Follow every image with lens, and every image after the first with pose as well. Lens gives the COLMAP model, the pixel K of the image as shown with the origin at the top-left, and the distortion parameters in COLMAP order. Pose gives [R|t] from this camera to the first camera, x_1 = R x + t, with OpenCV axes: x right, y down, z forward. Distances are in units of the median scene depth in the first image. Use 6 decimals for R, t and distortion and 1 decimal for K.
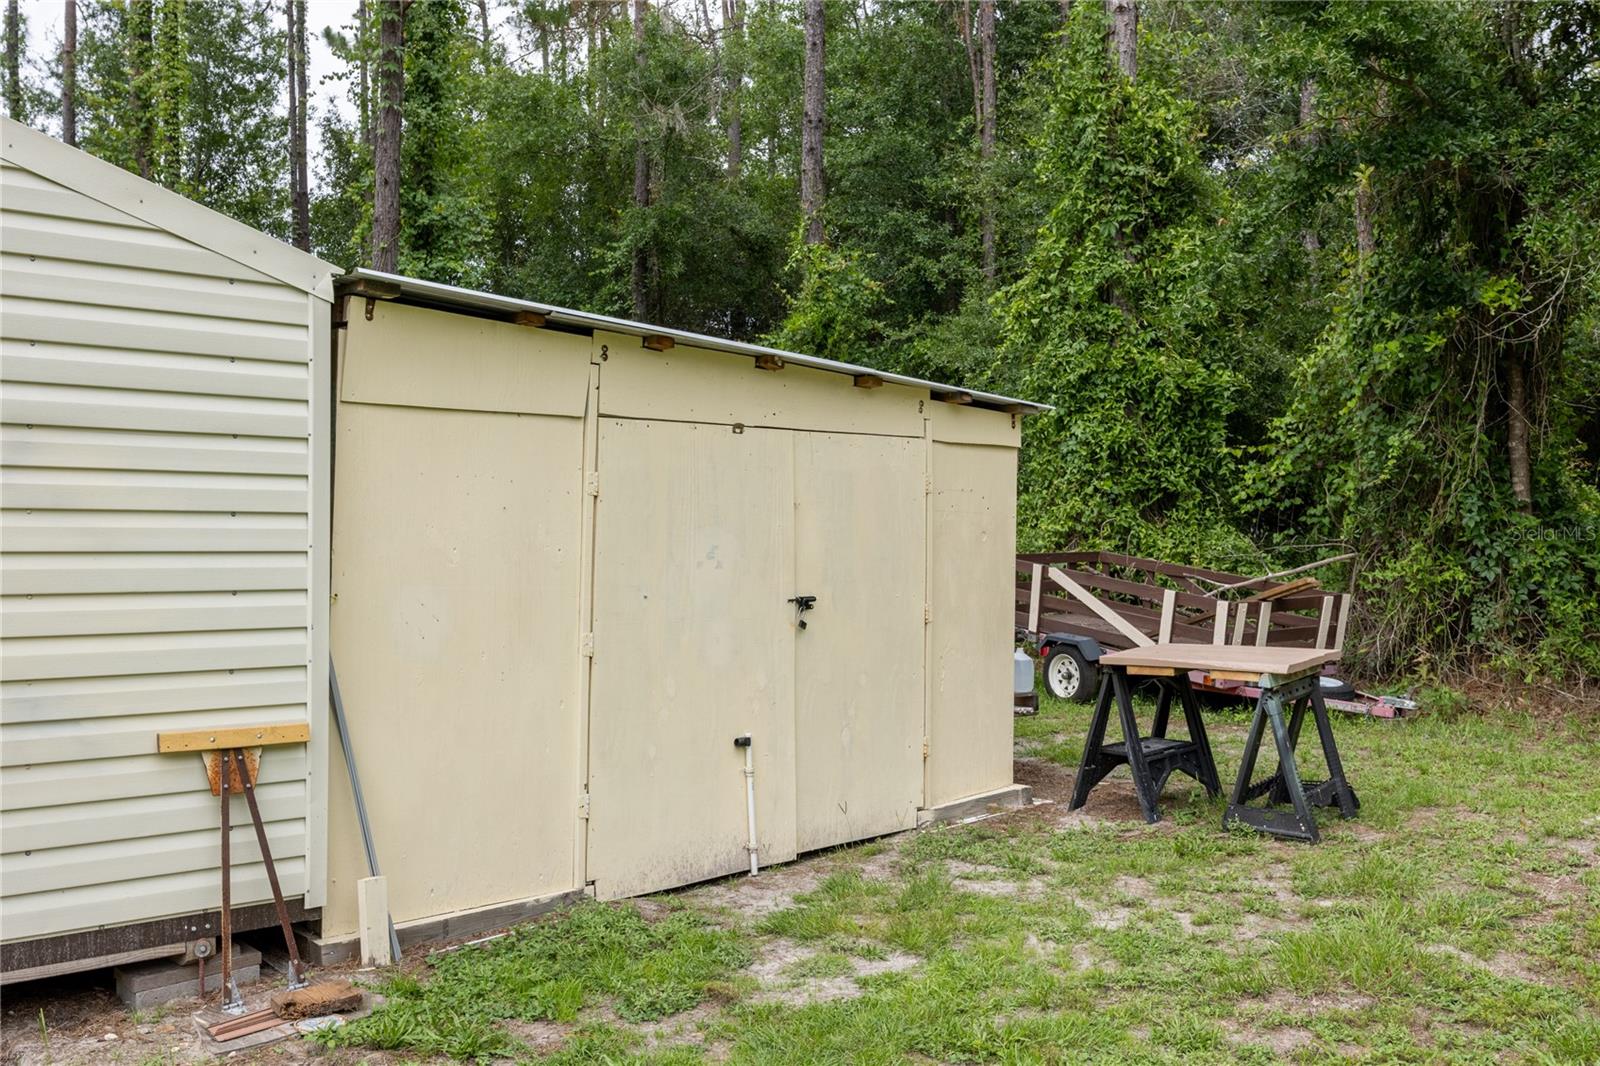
lens RADIAL K [[1545.4, 0, 799.9], [0, 1545.4, 533.4], [0, 0, 1]] dist [-0.002890, 0.000000]
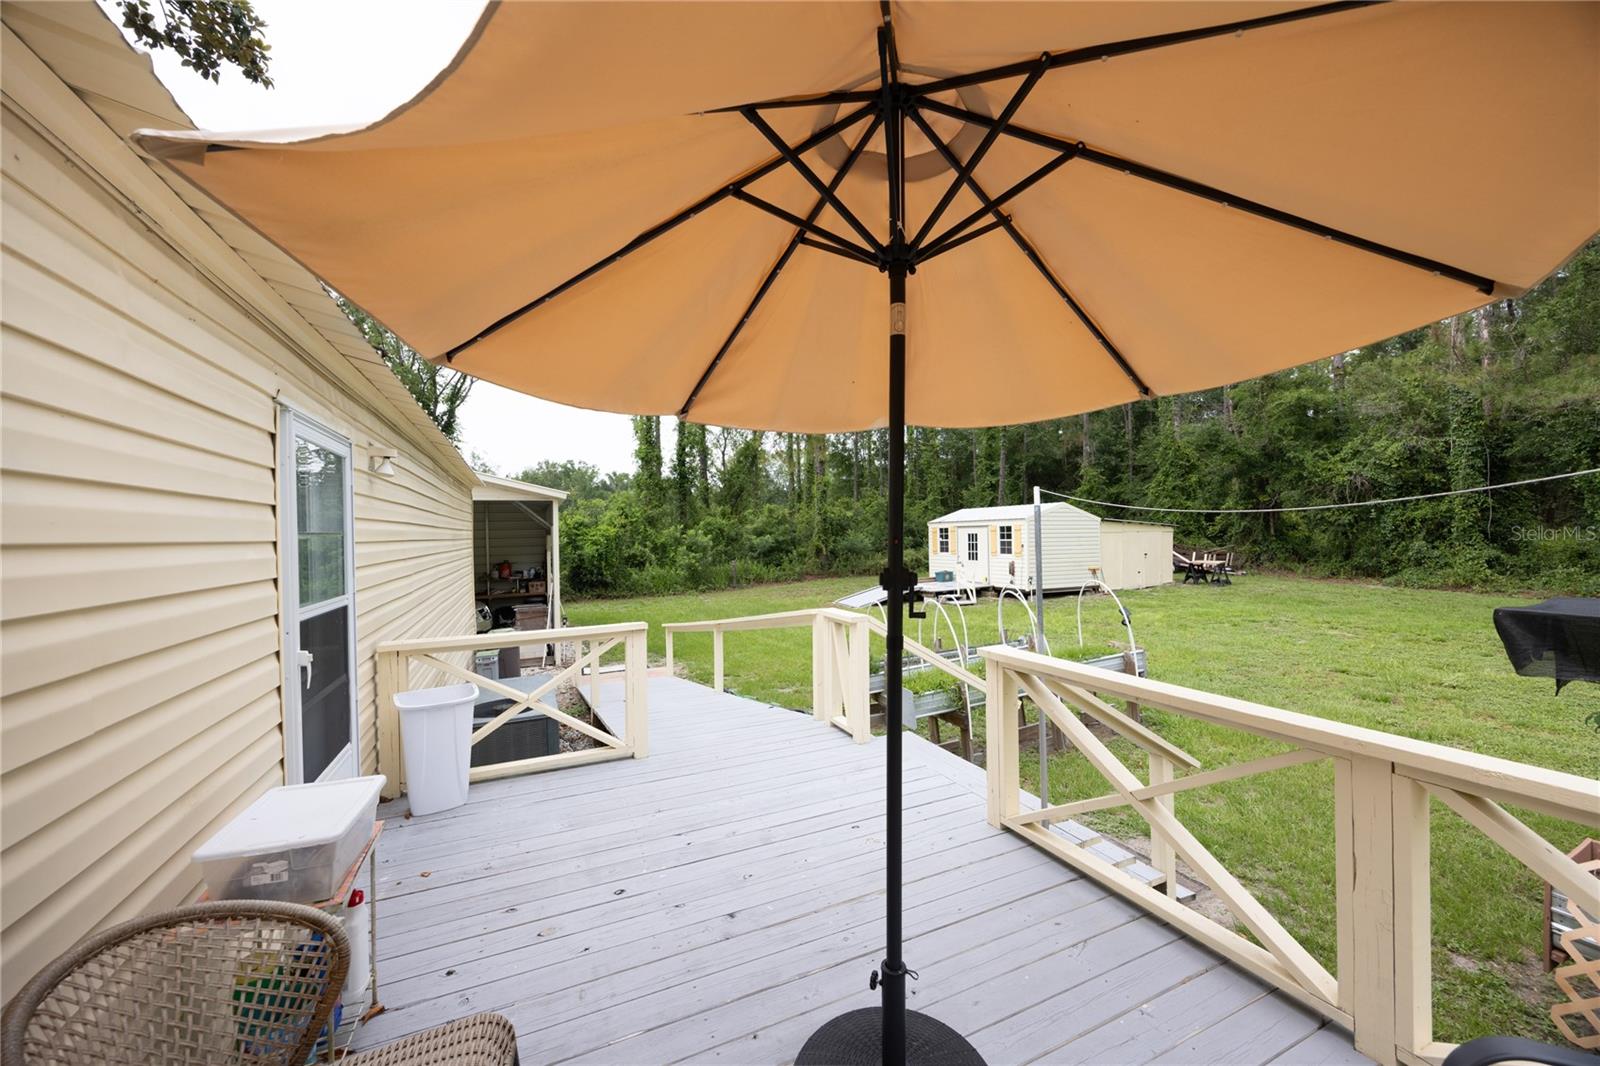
lens RADIAL K [[609.3, 0, 801.4], [0, 609.3, 537.9], [0, 0, 1]] dist [-0.000449, 0.000013]
pose [[0.955751, -0.010010, -0.294007, -0.447834], [0.014314, 0.999820, 0.012489, -0.059336], [0.293829, -0.016145, 0.955722, -1.444272]]
